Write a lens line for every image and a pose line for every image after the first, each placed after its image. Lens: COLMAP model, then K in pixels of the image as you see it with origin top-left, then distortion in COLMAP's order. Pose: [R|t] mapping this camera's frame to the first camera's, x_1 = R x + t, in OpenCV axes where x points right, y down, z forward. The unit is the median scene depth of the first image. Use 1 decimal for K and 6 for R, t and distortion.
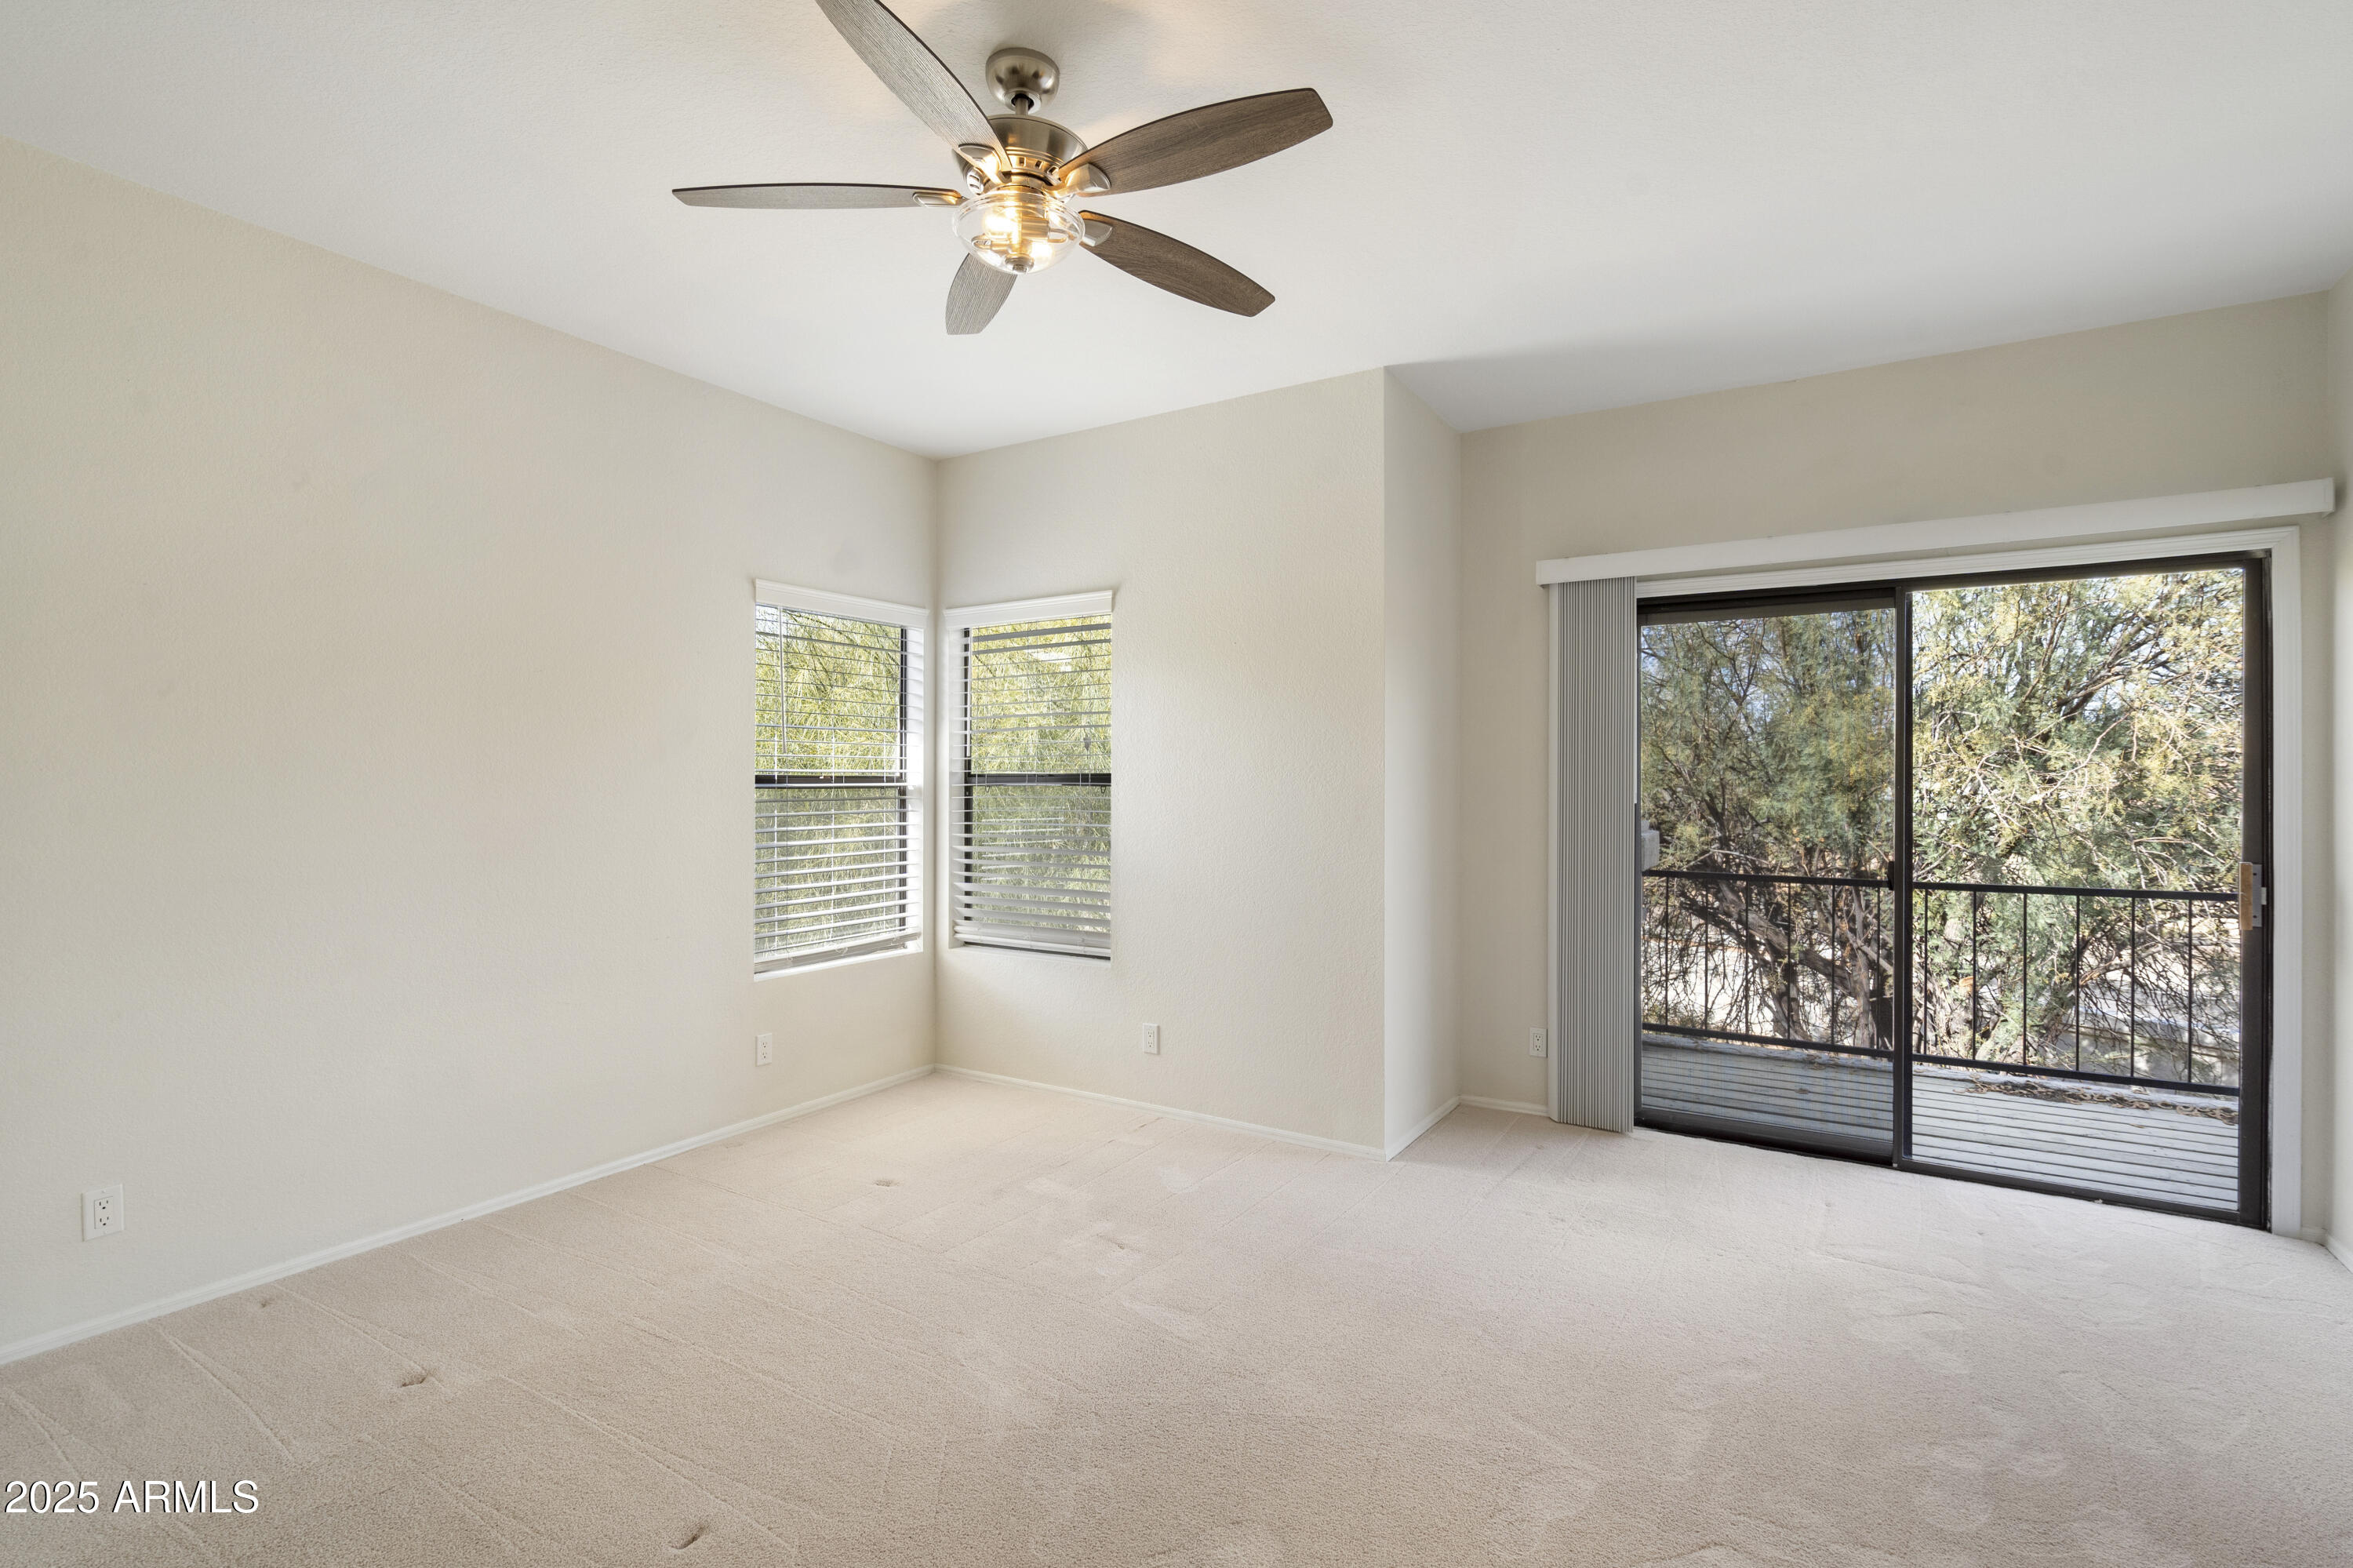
lens RADIAL K [[1147.2, 0, 1176.5], [0, 1147.2, 784.0], [0, 0, 1]] dist [0.001275, 0.000551]
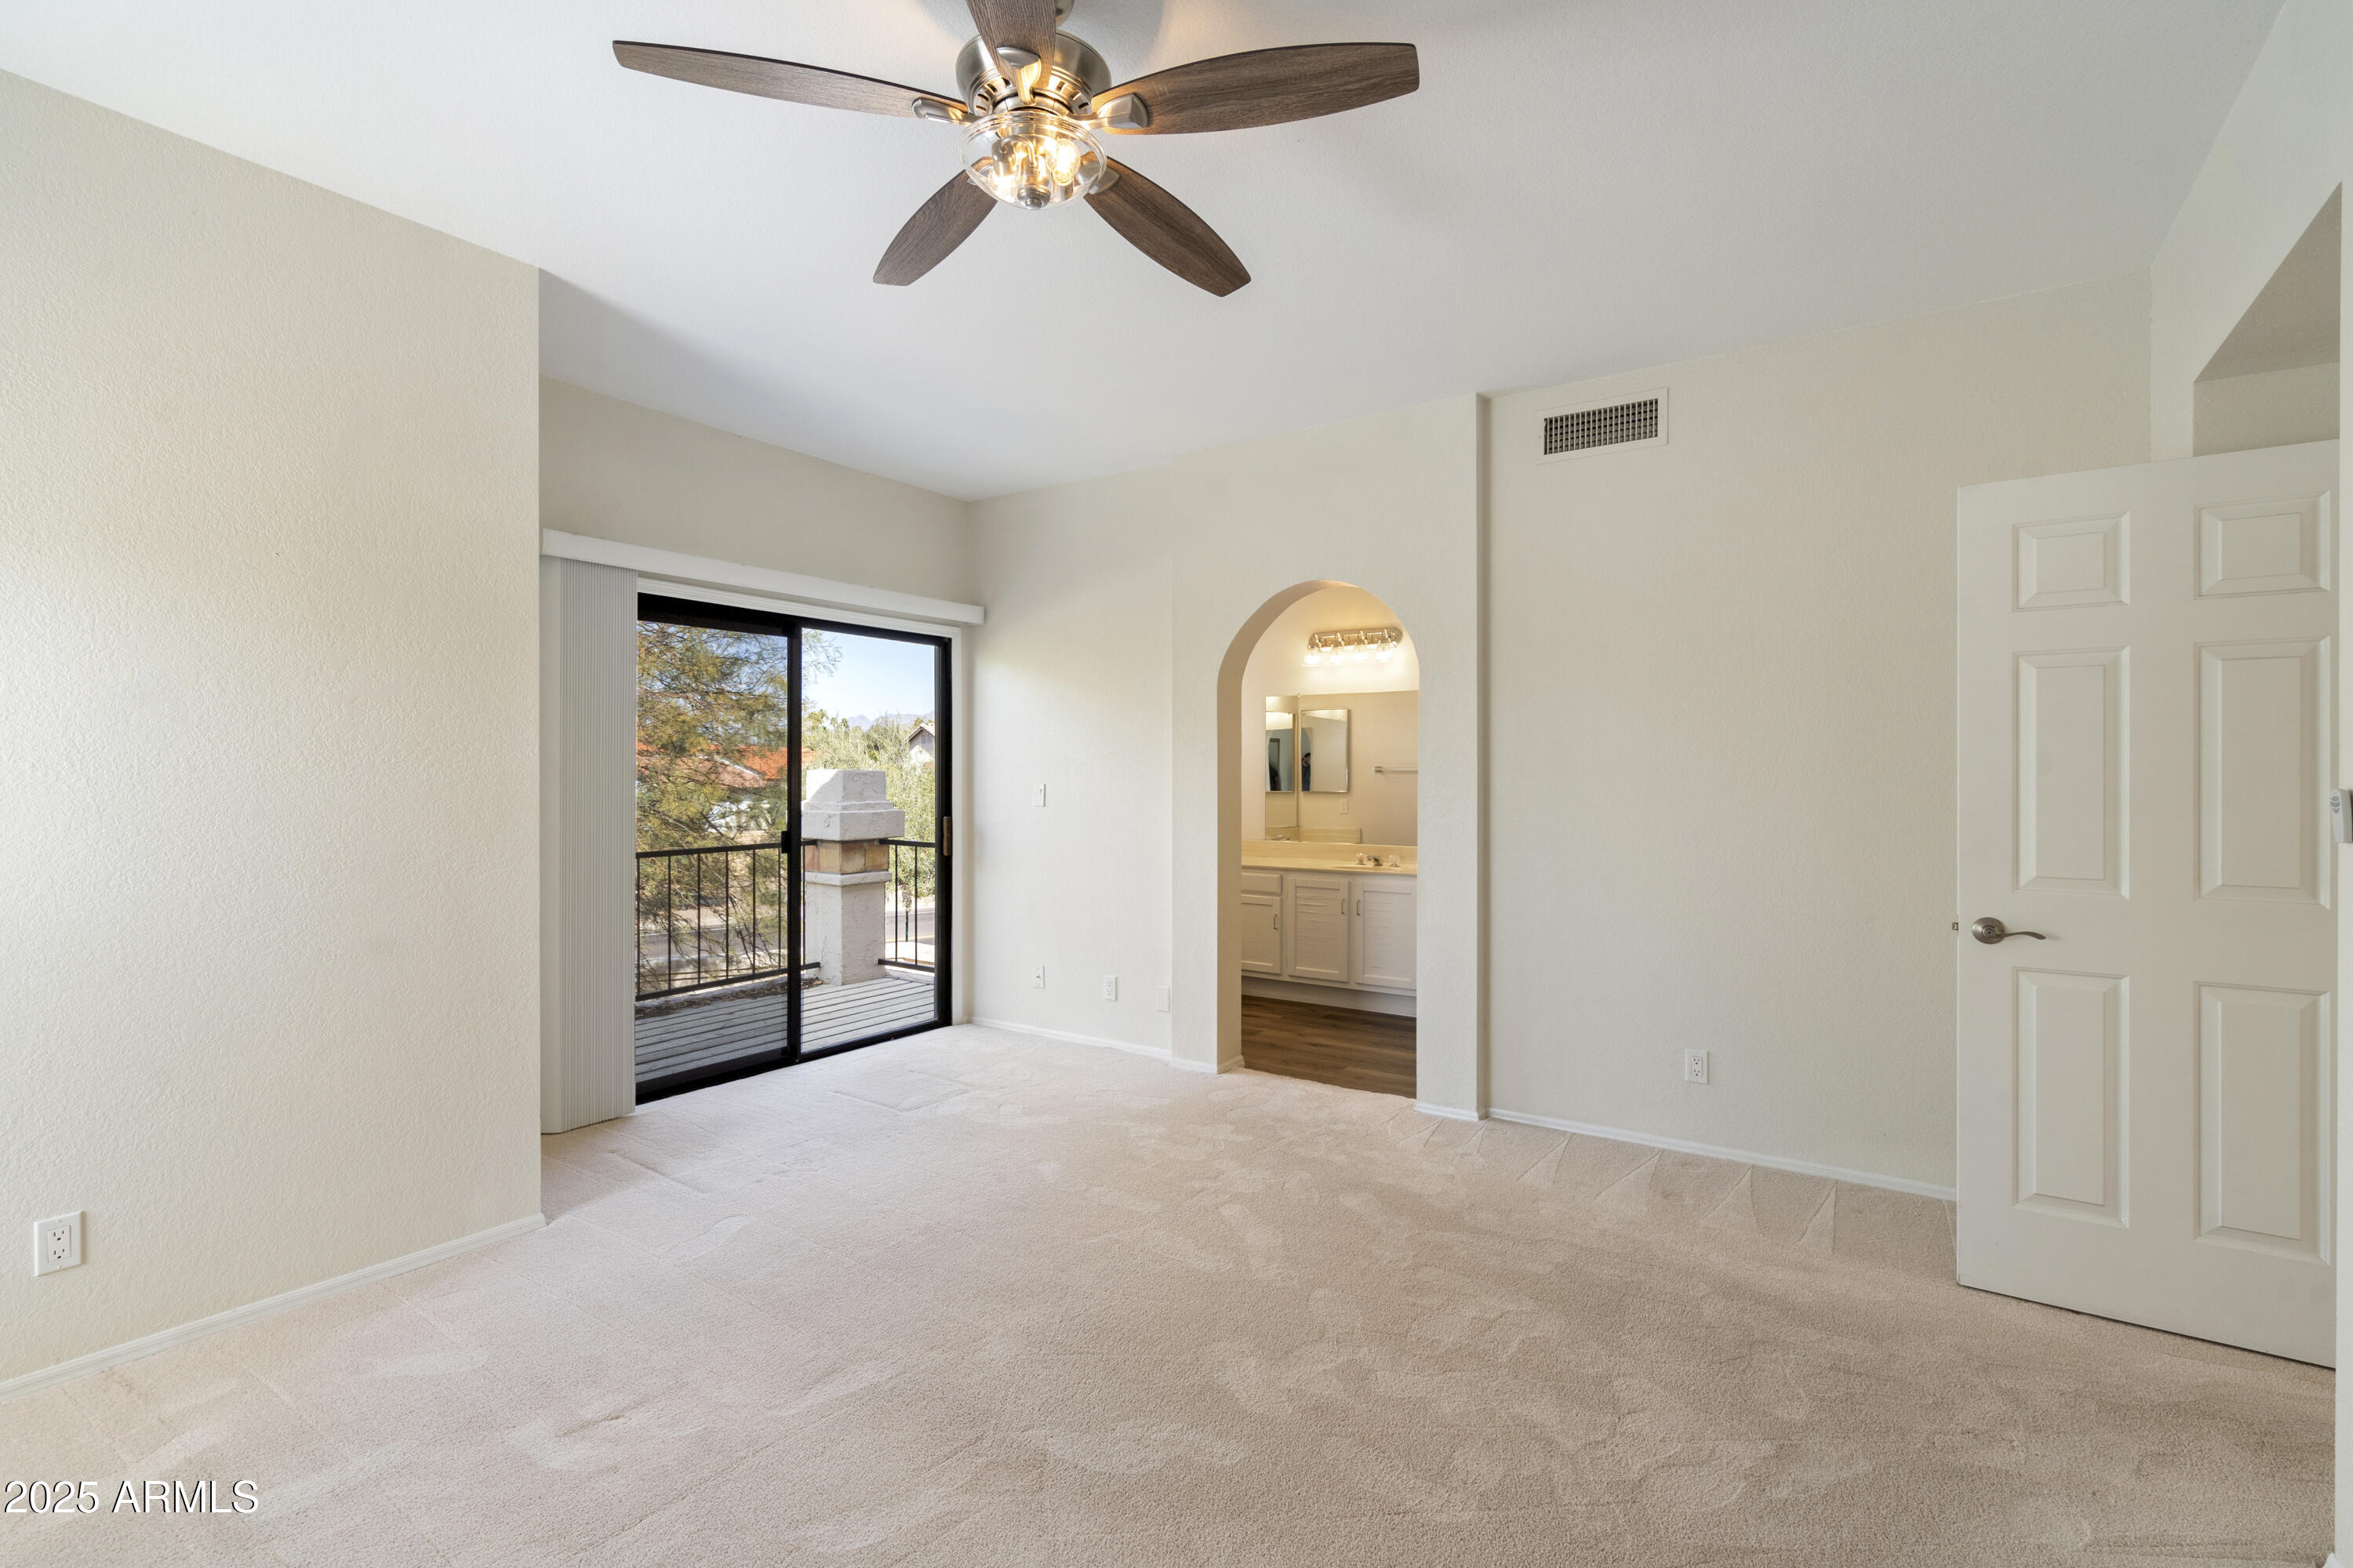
lens RADIAL K [[1078.7, 0, 1171.7], [0, 1078.7, 780.2], [0, 0, 1]] dist [-0.000674, 0.000842]
pose [[0.030819, -0.009591, 0.999479, -0.577031], [0.005109, 0.999942, 0.009438, 0.000502], [-0.999512, 0.004816, 0.030866, 0.512957]]
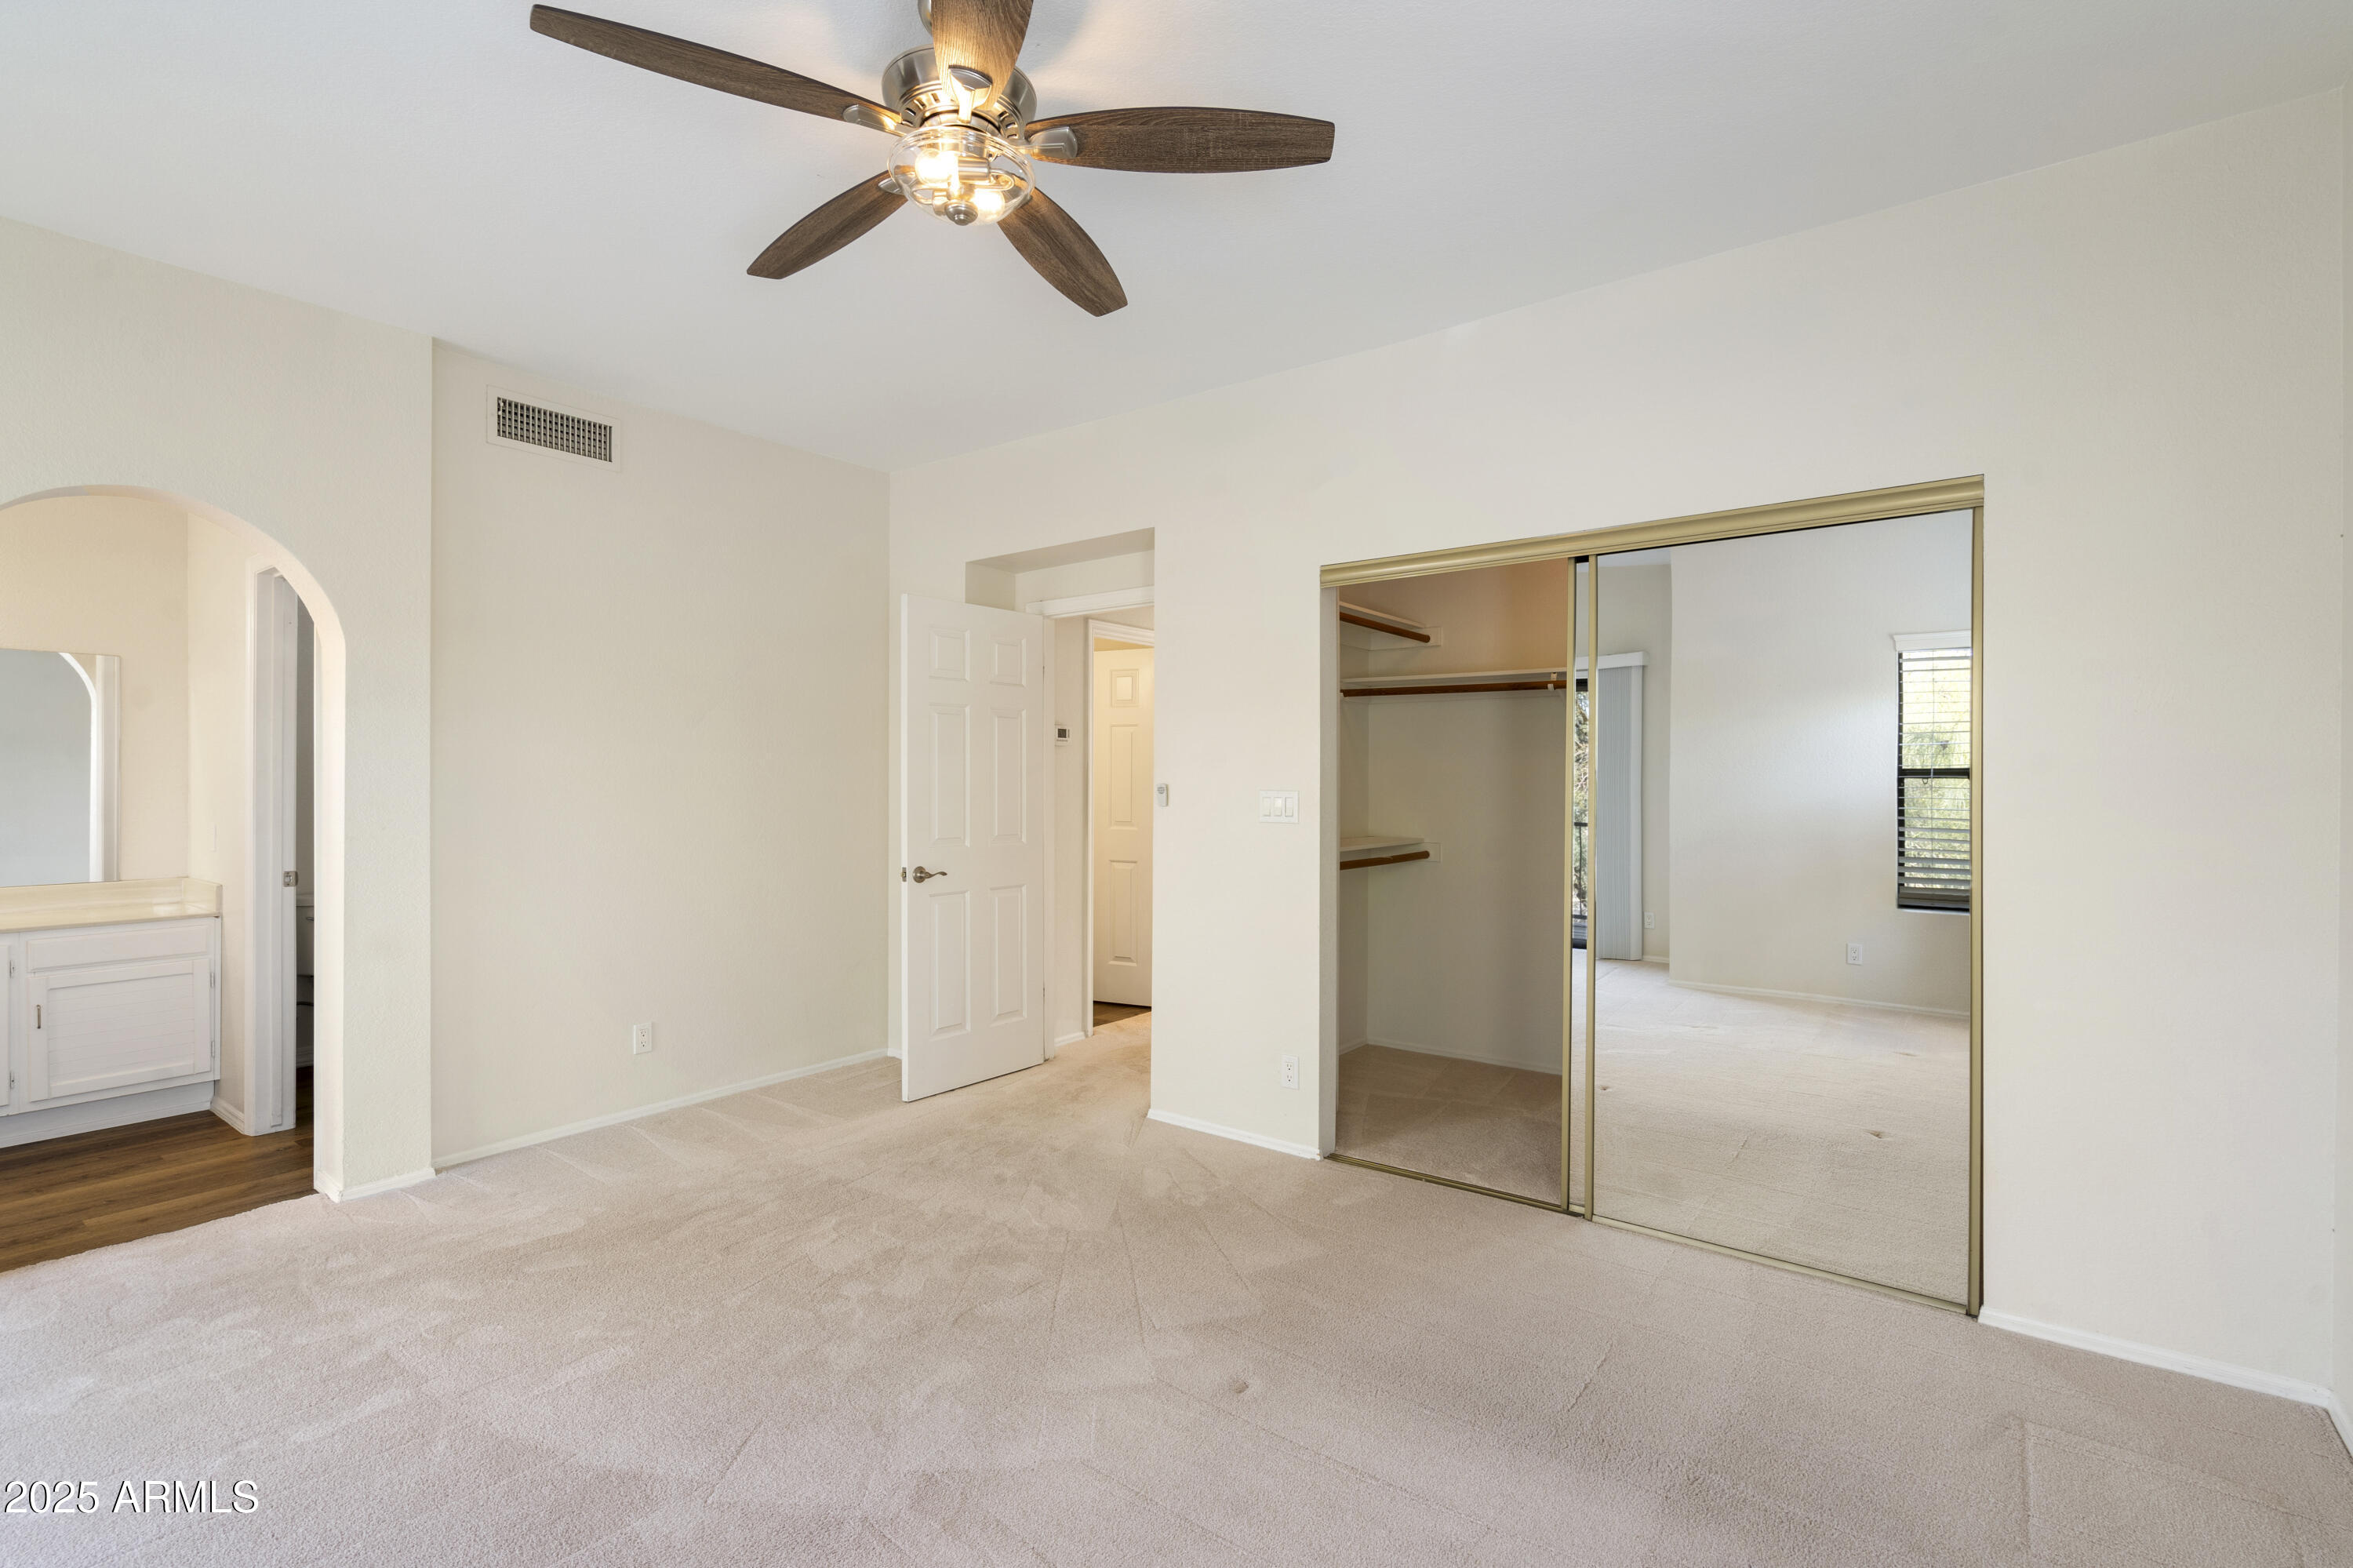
lens RADIAL K [[1078.7, 0, 1171.7], [0, 1078.7, 780.2], [0, 0, 1]] dist [-0.000674, 0.000842]
pose [[-0.996925, -0.006007, 0.078125, -0.221618], [-0.005352, 0.999949, 0.008584, -0.001777], [-0.078173, 0.008140, -0.996907, 1.087182]]
